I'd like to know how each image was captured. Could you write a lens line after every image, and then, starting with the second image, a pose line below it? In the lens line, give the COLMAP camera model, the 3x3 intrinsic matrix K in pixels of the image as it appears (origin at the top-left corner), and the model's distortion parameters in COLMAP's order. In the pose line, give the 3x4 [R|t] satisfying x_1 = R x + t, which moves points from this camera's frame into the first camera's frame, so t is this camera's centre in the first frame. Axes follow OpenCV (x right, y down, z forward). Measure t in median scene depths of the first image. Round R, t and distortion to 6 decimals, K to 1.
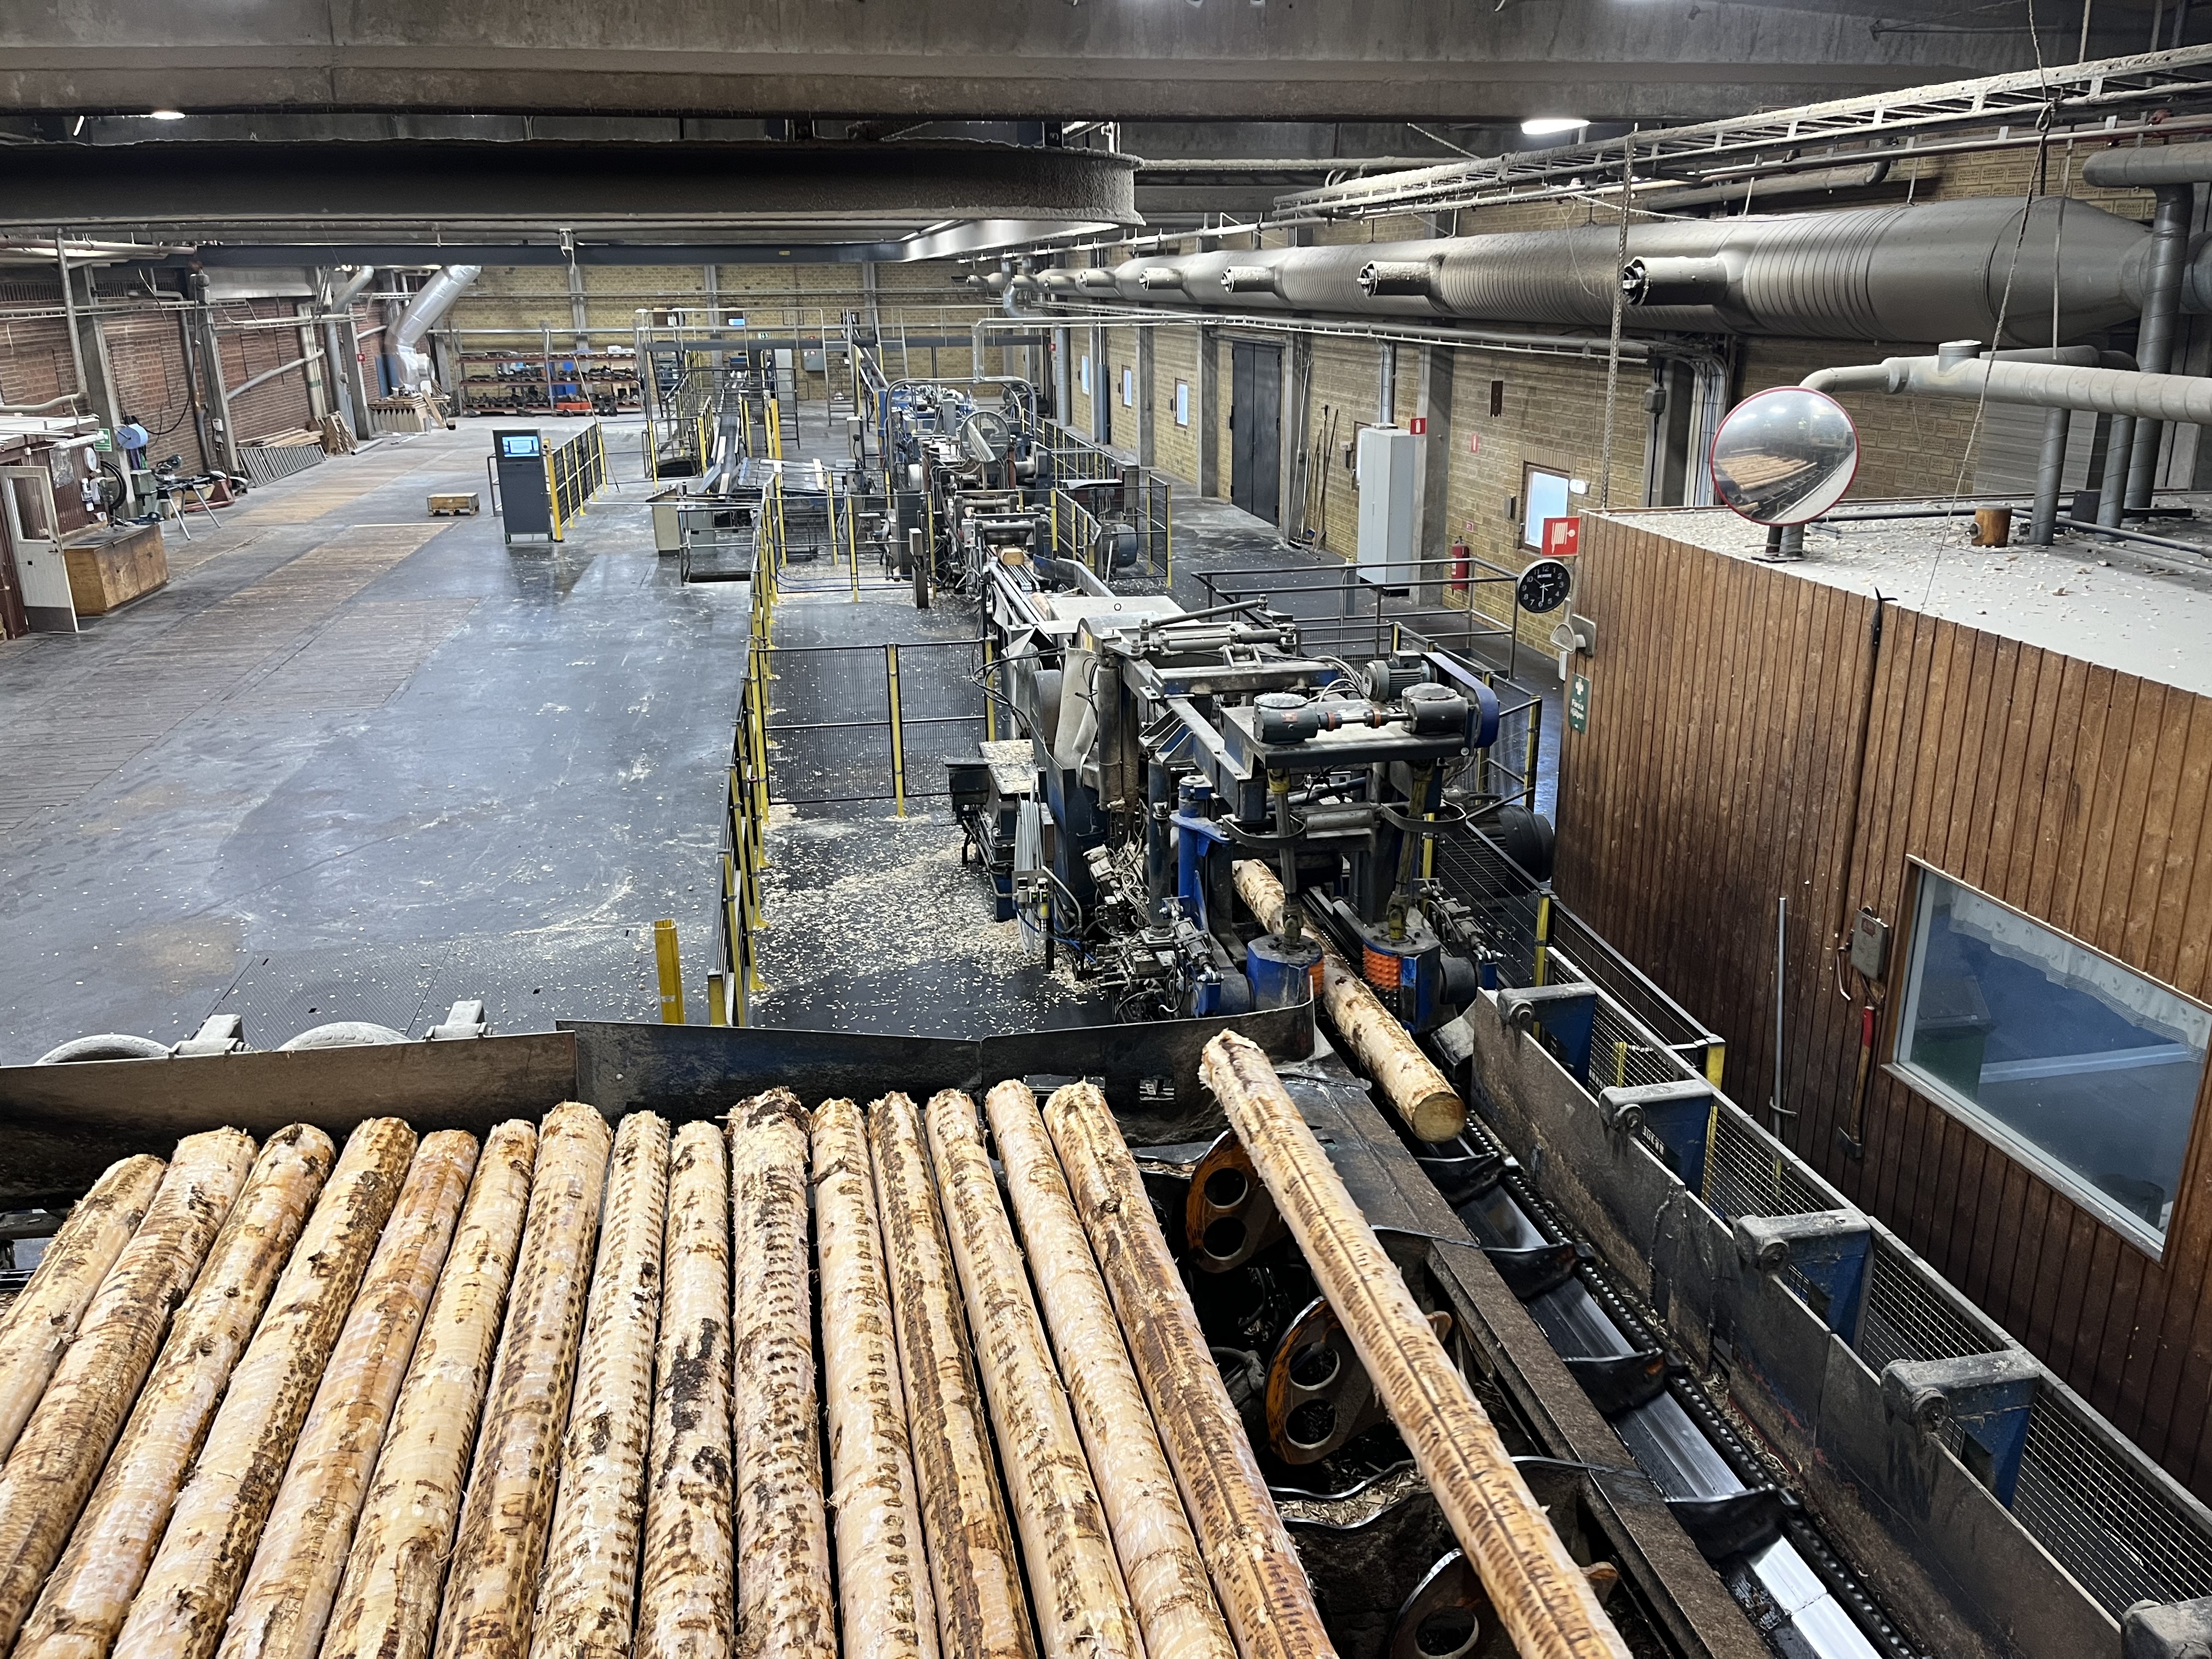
lens RADIAL K [[1672.3, 0, 1100.9], [0, 1672.3, 825.3], [0, 0, 1]] dist [0.076463, -0.101063]
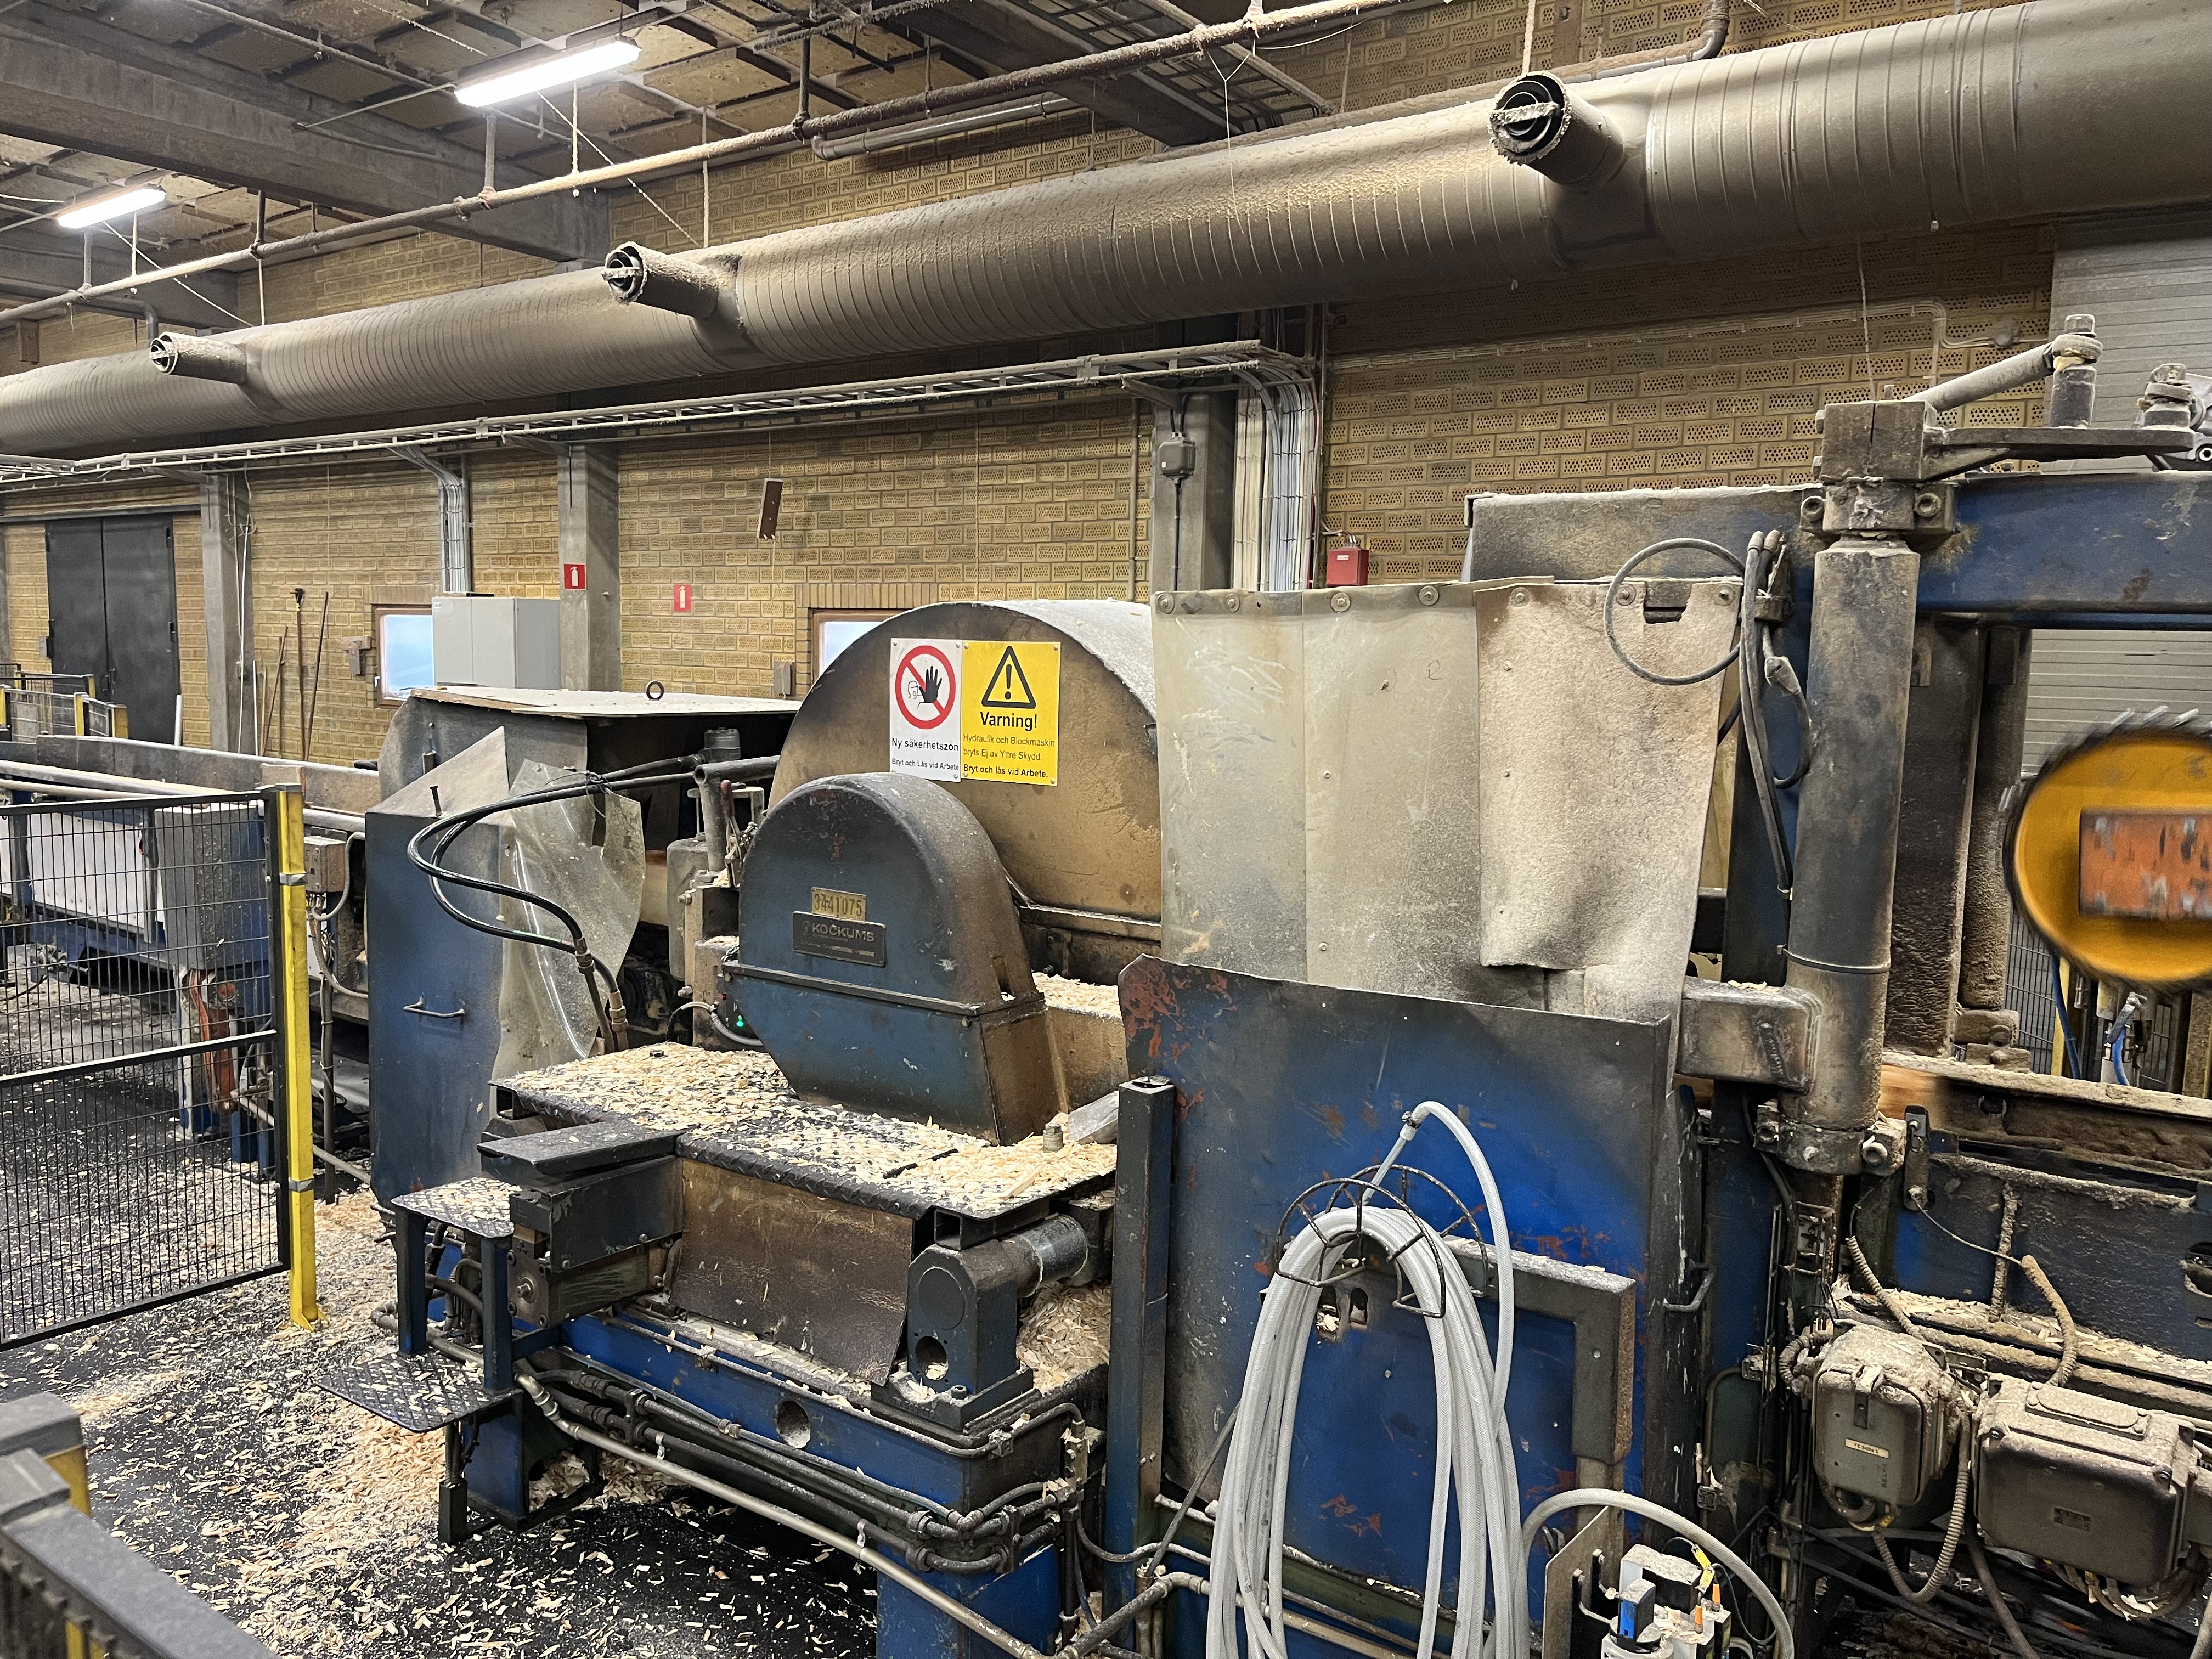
lens RADIAL K [[1661.8, 0, 1106.4], [0, 1661.8, 815.4], [0, 0, 1]] dist [0.073365, -0.103957]
pose [[0.726598, -0.041538, 0.685806, -0.296838], [0.184570, 0.973280, -0.136599, -0.062076], [-0.661807, 0.225832, 0.714850, 1.178535]]
